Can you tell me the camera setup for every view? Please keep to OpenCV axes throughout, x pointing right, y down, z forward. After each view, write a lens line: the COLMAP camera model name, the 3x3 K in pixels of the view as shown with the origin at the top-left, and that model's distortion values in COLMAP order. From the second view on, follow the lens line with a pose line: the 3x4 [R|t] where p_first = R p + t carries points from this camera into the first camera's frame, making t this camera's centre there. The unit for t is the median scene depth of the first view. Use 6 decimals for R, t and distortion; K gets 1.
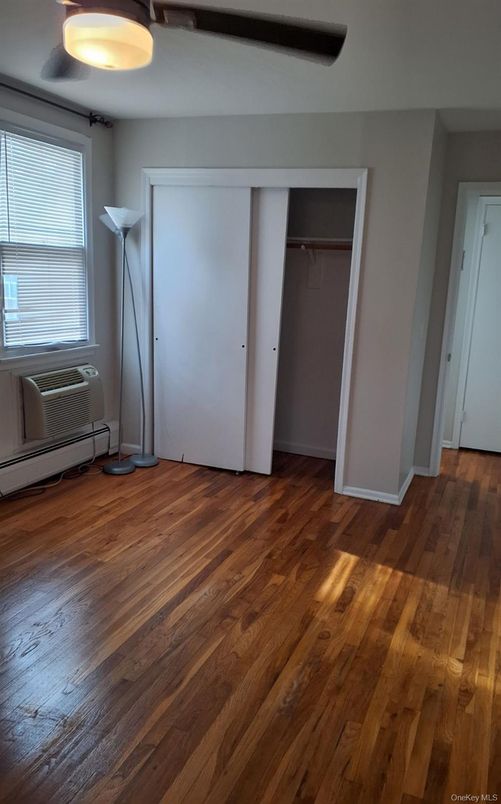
lens RADIAL K [[647.5, 0, 250.5], [0, 647.5, 402.0], [0, 0, 1]] dist [-0.004350, -0.005994]
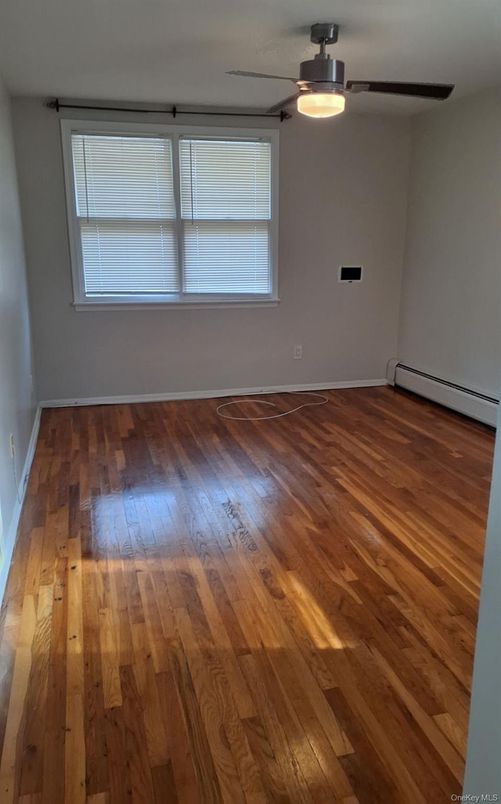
lens RADIAL K [[647.5, 0, 250.5], [0, 647.5, 402.0], [0, 0, 1]] dist [-0.004350, -0.005994]
pose [[-0.799336, 0.112179, -0.590320, 0.650999], [-0.157018, 0.909289, 0.385407, -0.266516], [0.580006, 0.400761, -0.709213, 1.458079]]
